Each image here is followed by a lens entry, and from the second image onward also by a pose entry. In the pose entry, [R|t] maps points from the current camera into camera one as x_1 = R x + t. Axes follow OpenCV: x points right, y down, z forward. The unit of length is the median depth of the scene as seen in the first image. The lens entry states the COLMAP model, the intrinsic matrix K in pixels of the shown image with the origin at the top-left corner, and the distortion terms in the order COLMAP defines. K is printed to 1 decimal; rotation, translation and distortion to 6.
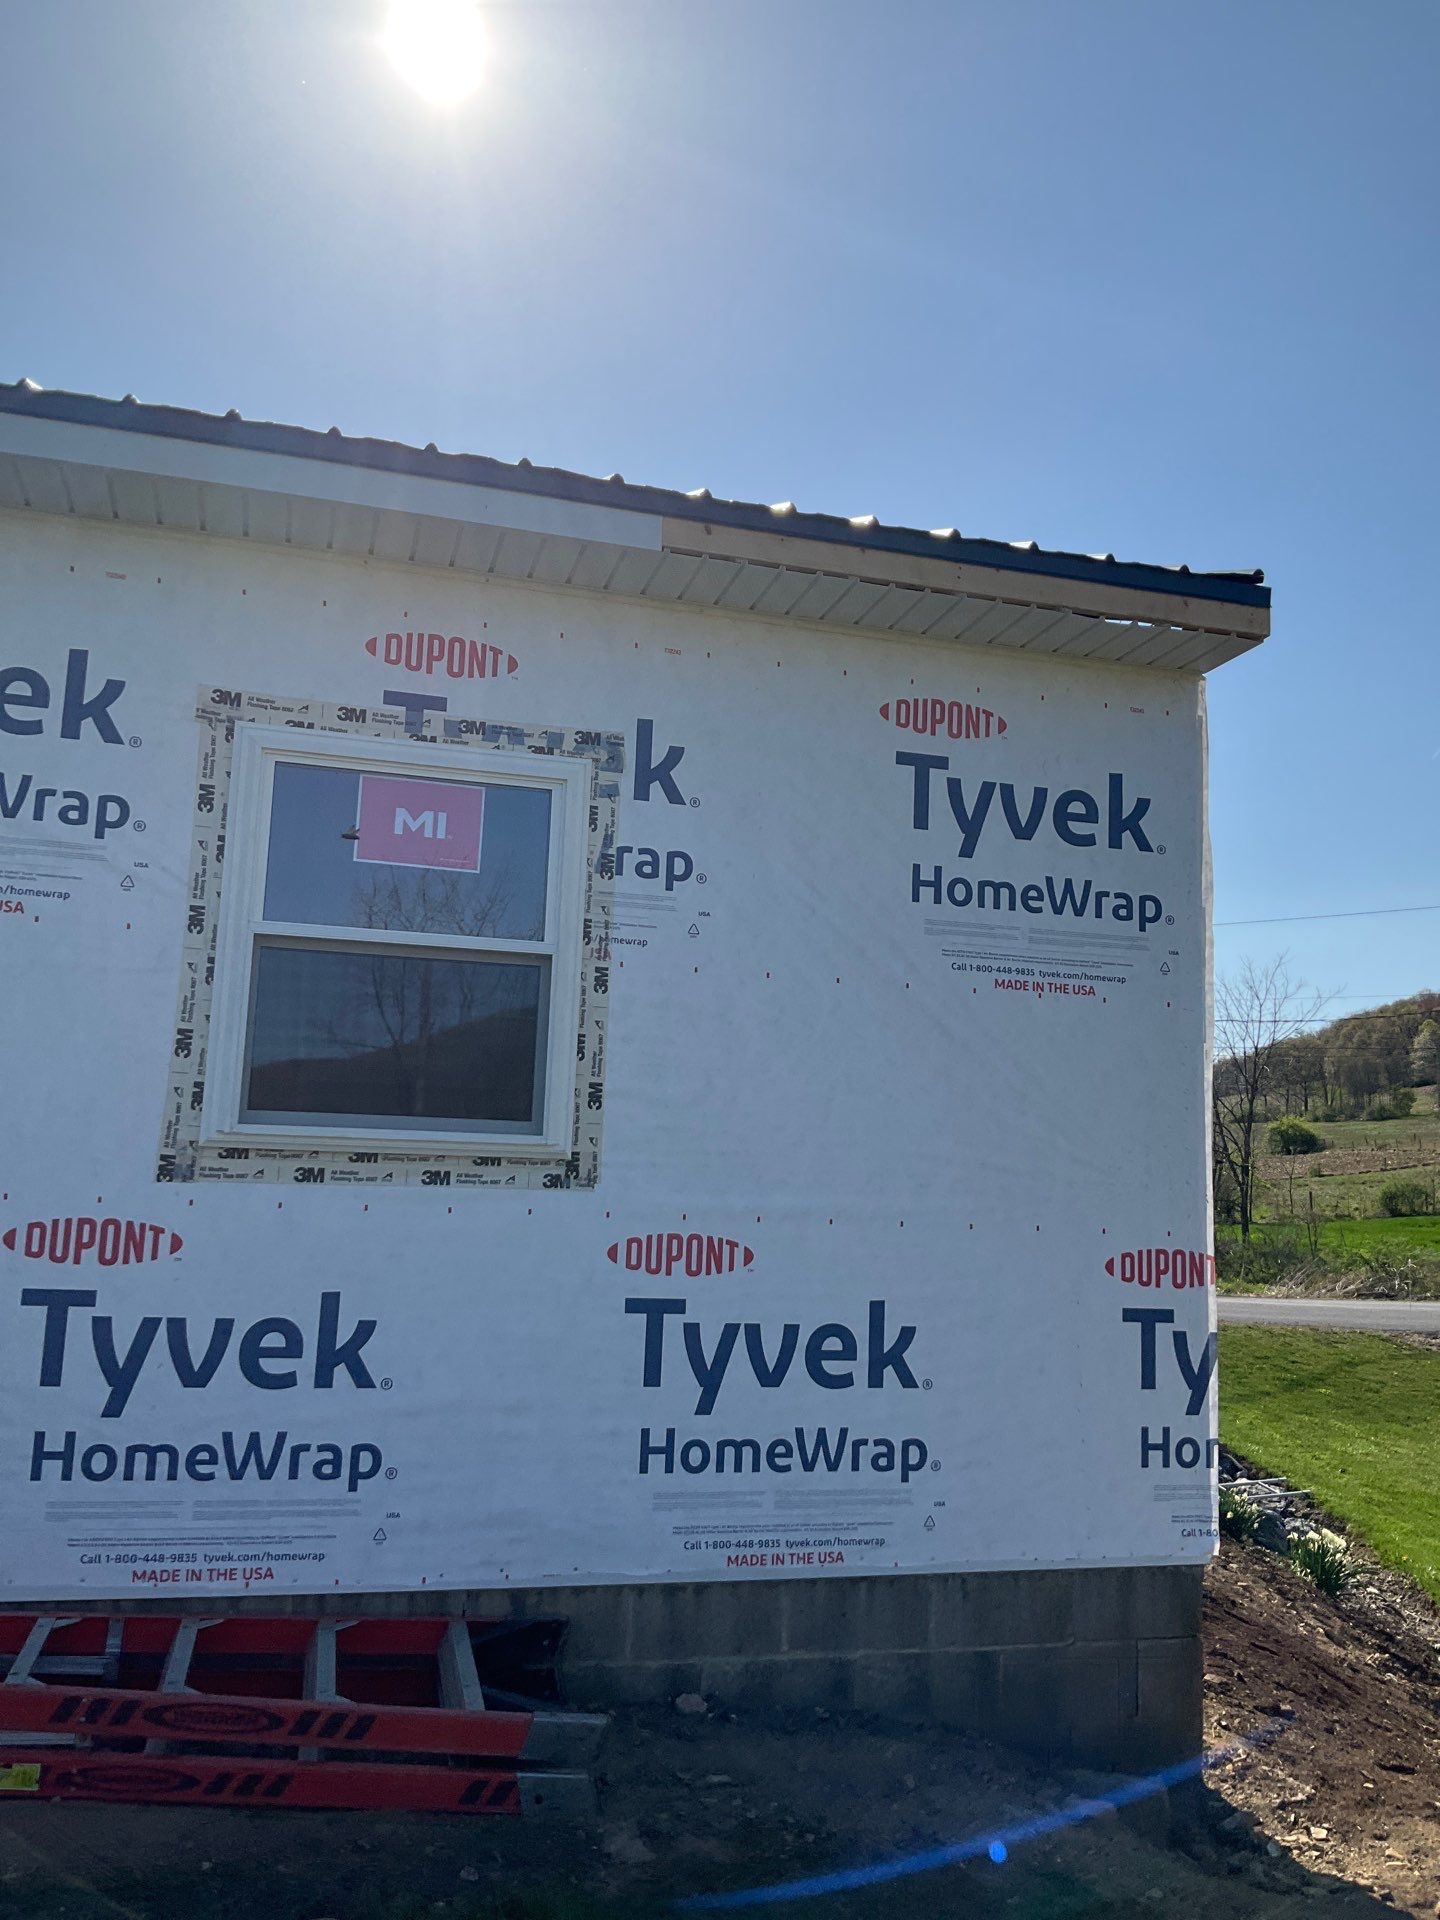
lens RADIAL K [[1452.0, 0, 862.6], [0, 1452.0, 1055.4], [0, 0, 1]] dist [0.125132, -0.224758]
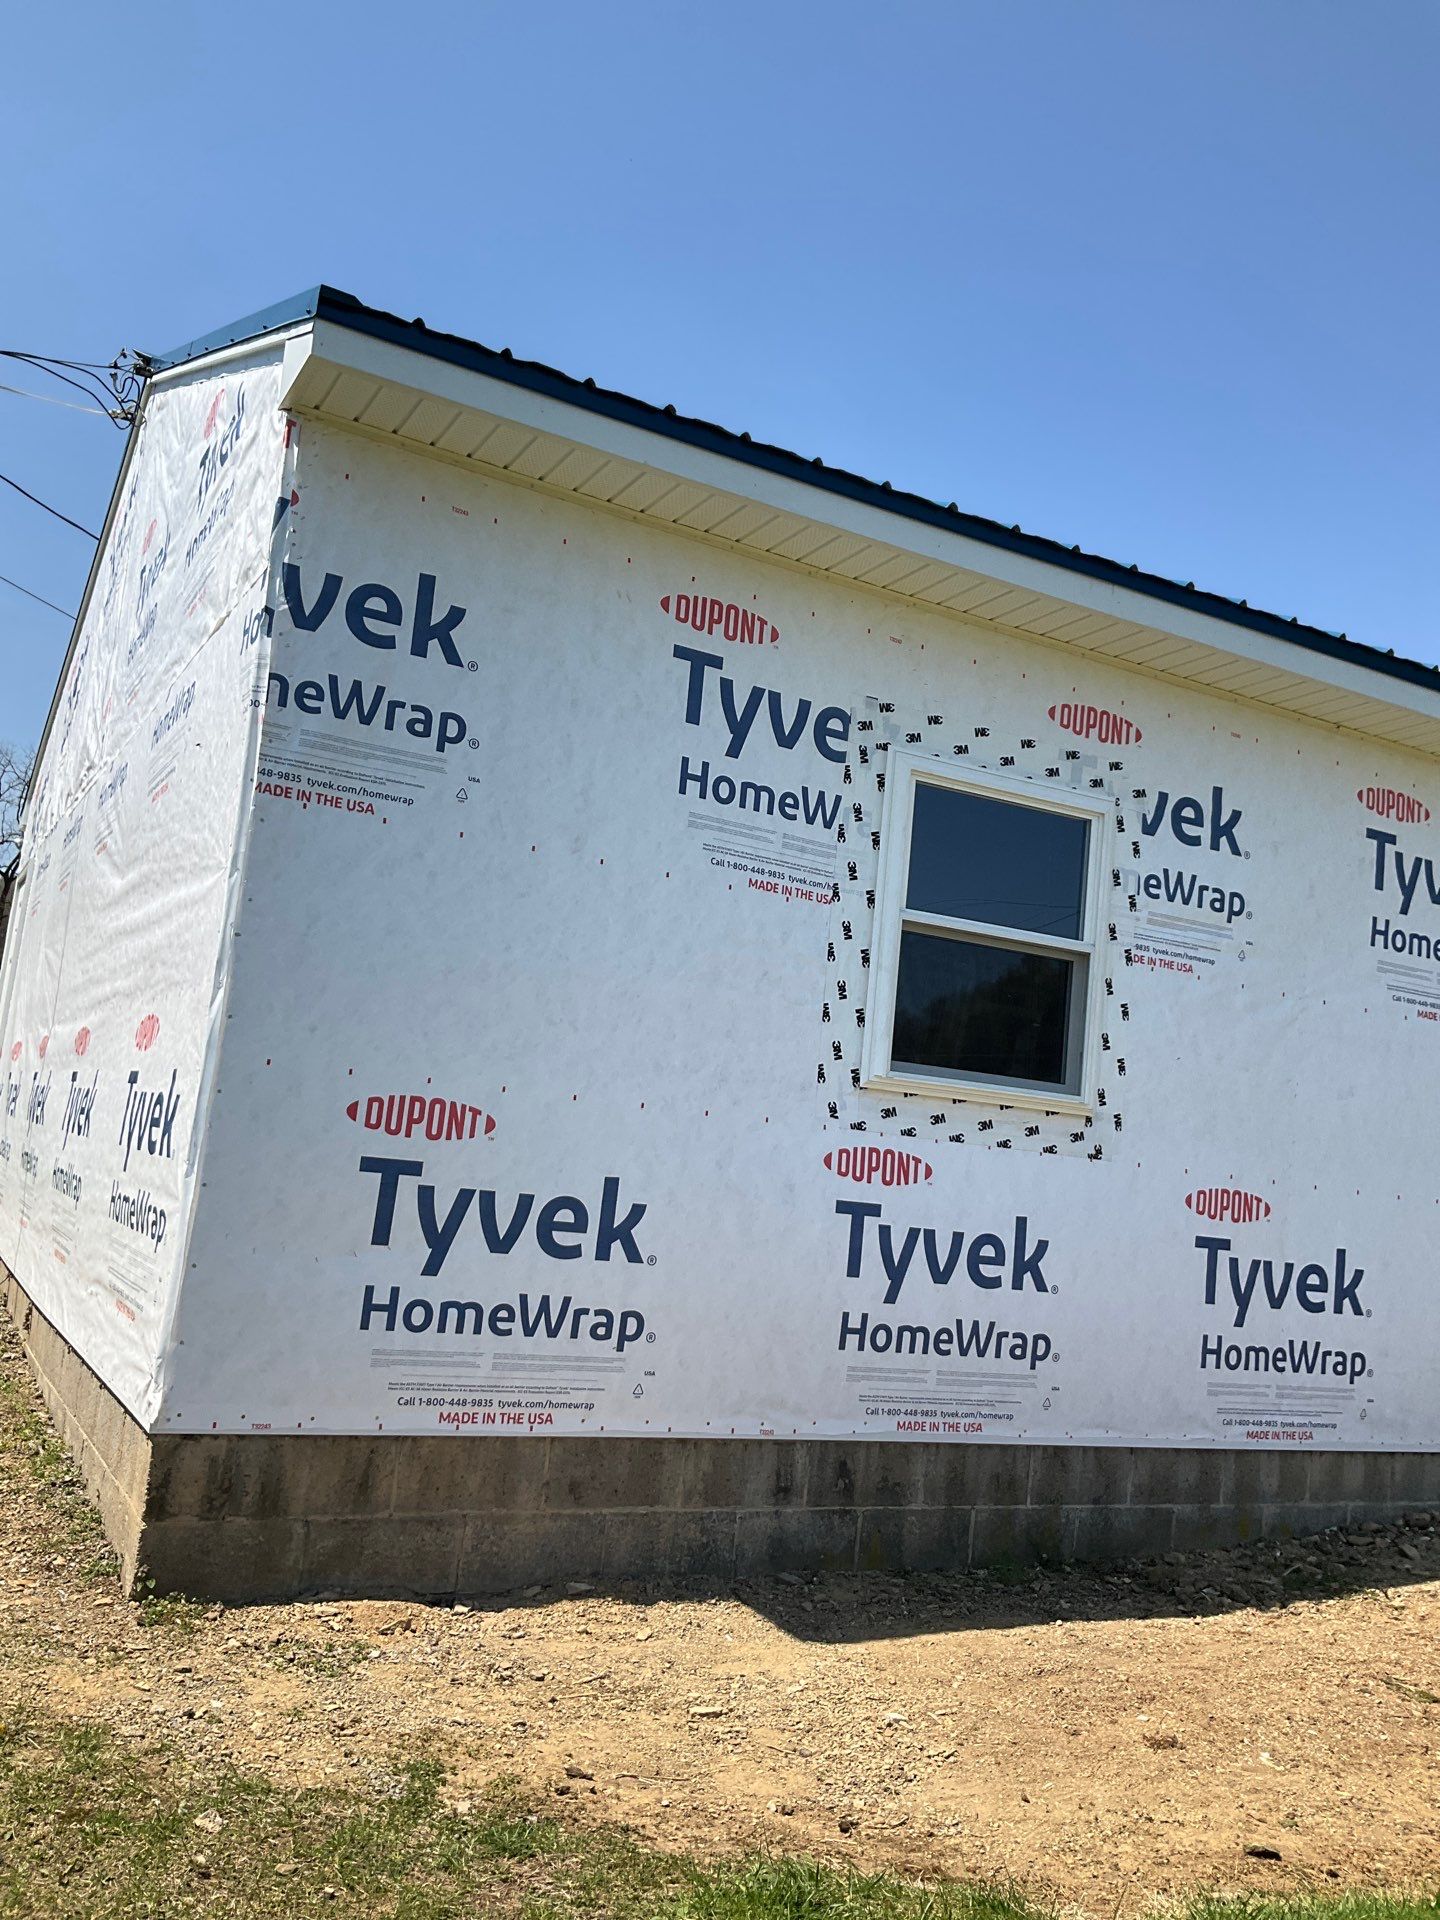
lens RADIAL K [[1496.0, 0, 679.9], [0, 1496.0, 967.3], [0, 0, 1]] dist [0.108212, -0.196971]
pose [[0.974863, 0.101369, 0.198412, -0.537058], [-0.108348, 0.993808, 0.024610, -0.033653], [-0.194688, -0.045489, 0.979810, -0.136714]]
